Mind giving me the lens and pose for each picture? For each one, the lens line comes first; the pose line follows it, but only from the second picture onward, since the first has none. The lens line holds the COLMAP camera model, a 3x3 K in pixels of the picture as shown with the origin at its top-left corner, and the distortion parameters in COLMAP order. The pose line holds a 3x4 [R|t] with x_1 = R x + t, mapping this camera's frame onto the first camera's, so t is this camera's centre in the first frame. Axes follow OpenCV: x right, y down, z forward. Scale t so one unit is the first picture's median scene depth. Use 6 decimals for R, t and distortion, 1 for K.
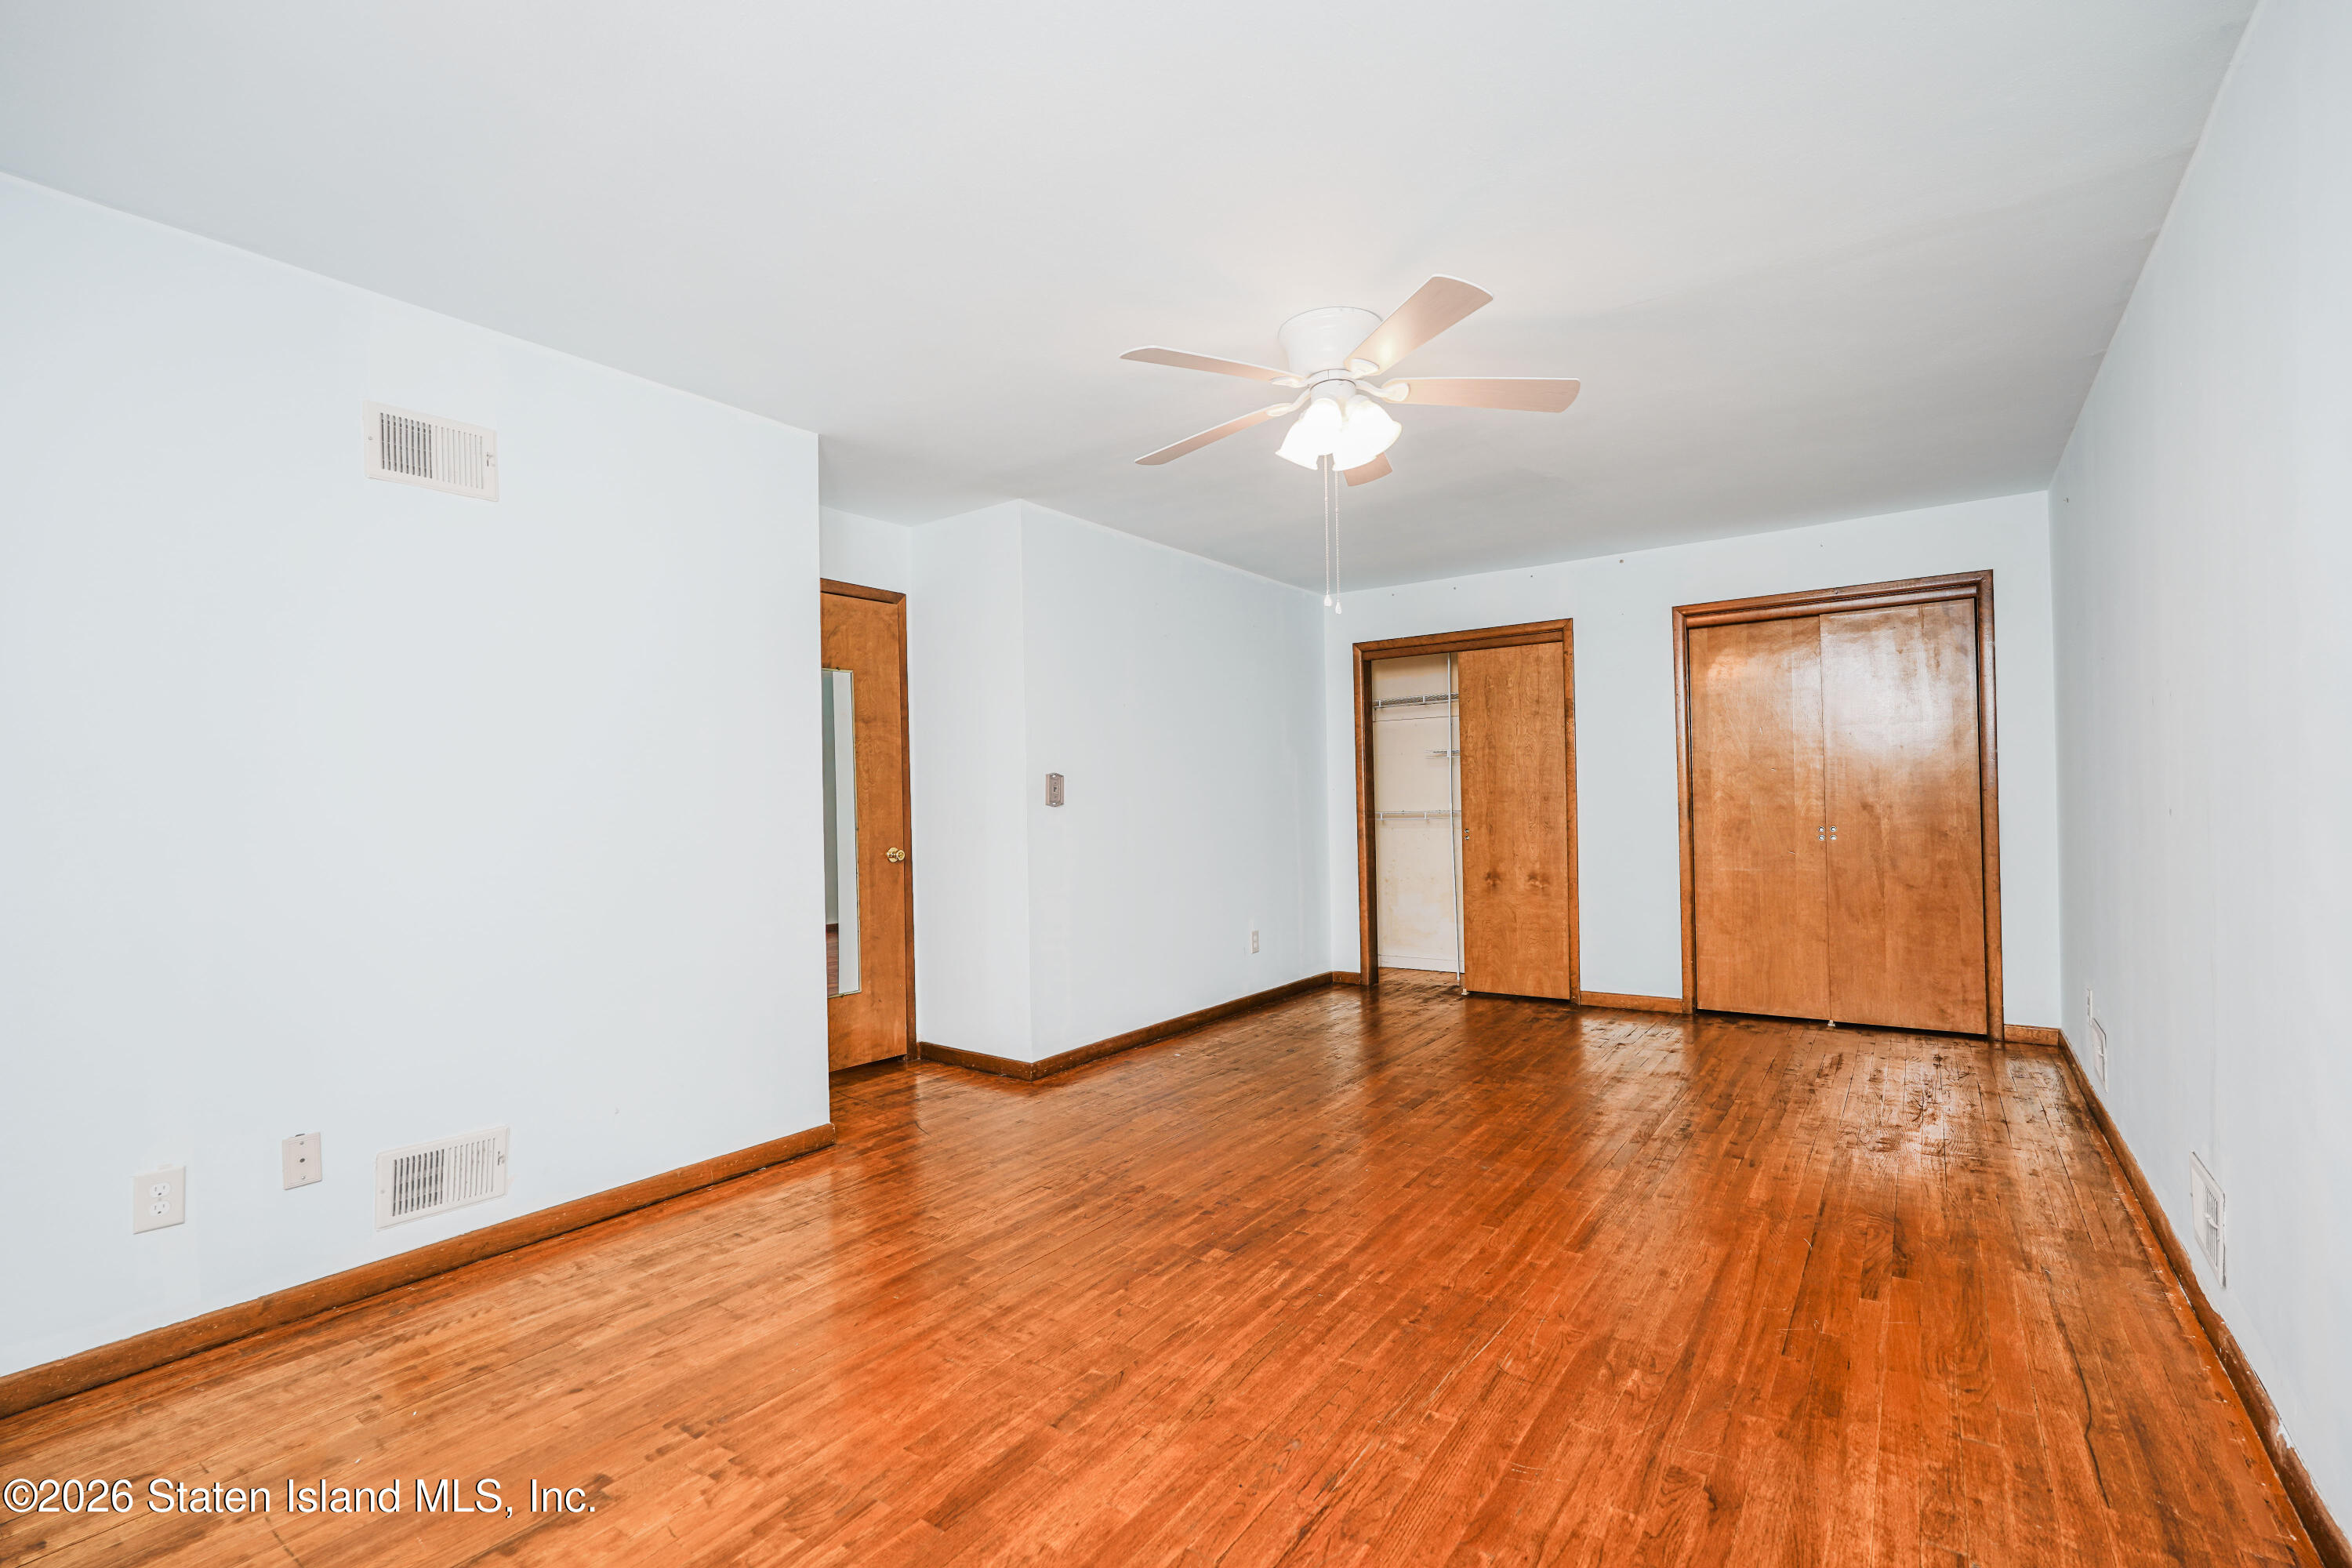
lens RADIAL K [[1072.8, 0, 1187.6], [0, 1072.8, 799.2], [0, 0, 1]] dist [-0.019086, 0.011270]
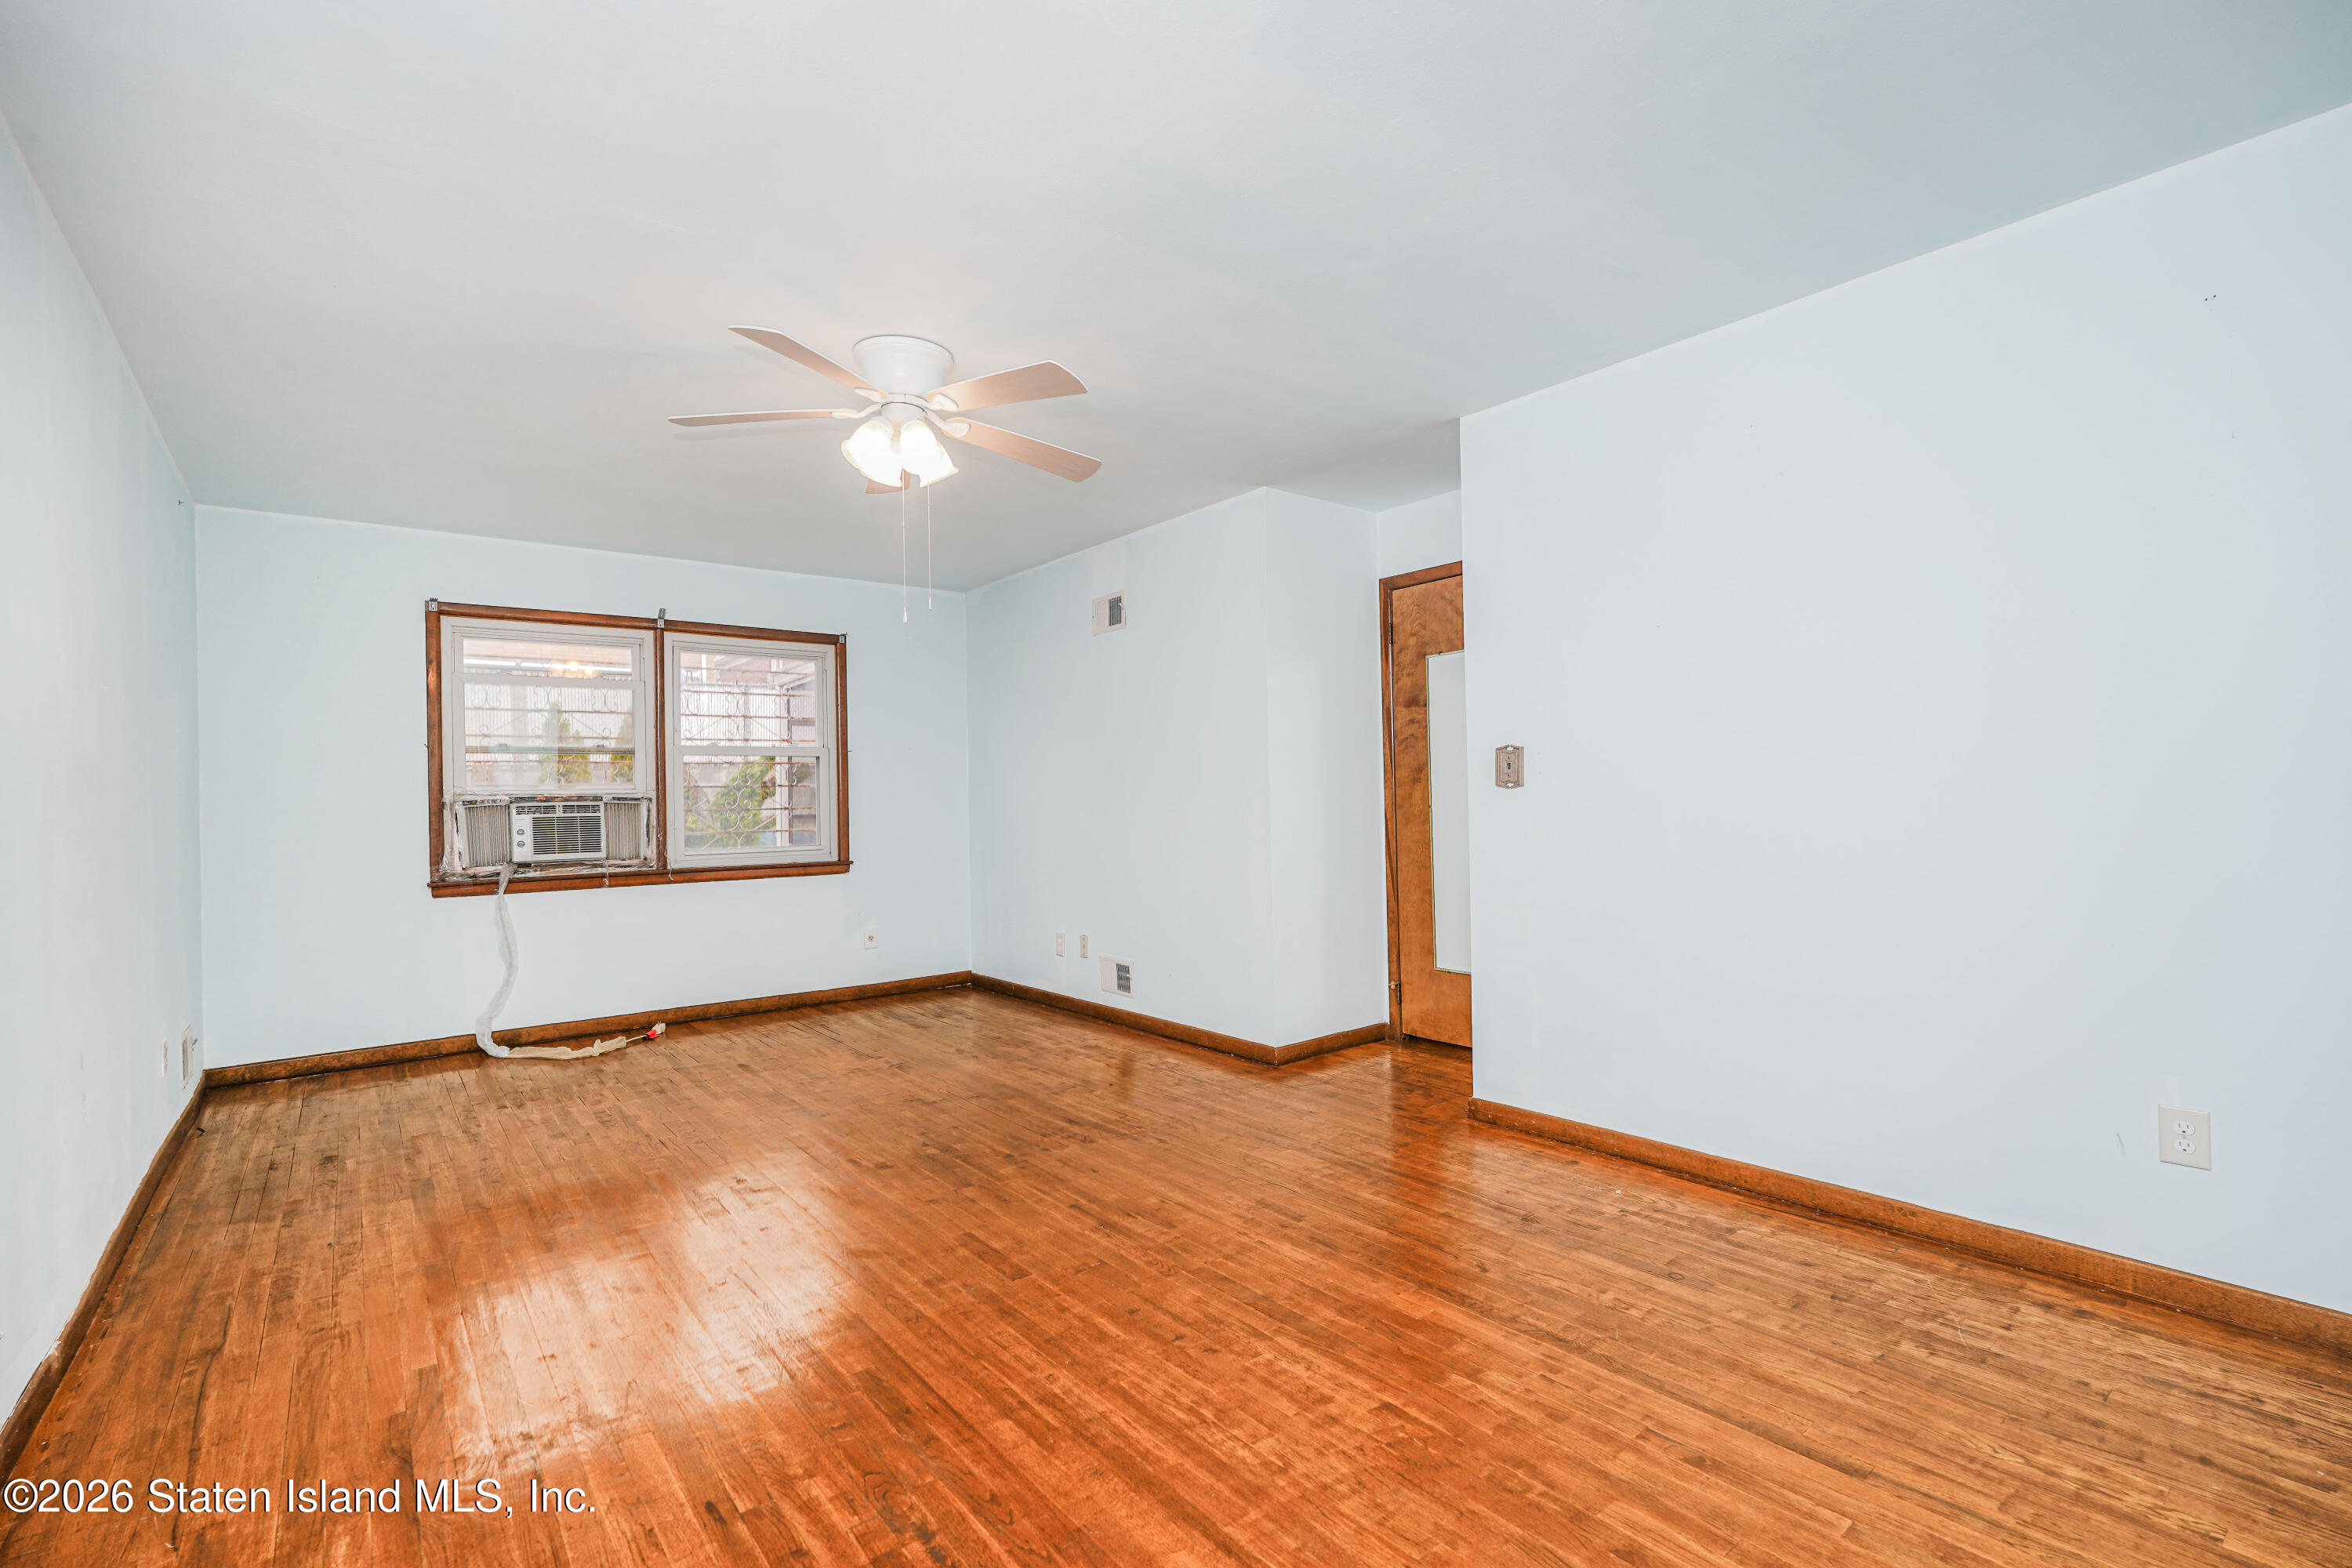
lens RADIAL K [[1072.8, 0, 1161.4], [0, 1072.8, 795.4], [0, 0, 1]] dist [-0.019086, 0.011270]
pose [[-0.306410, 0.020634, -0.951676, 1.001557], [0.027874, 0.999531, 0.012697, -0.006395], [0.951492, -0.022637, -0.306841, 1.451223]]
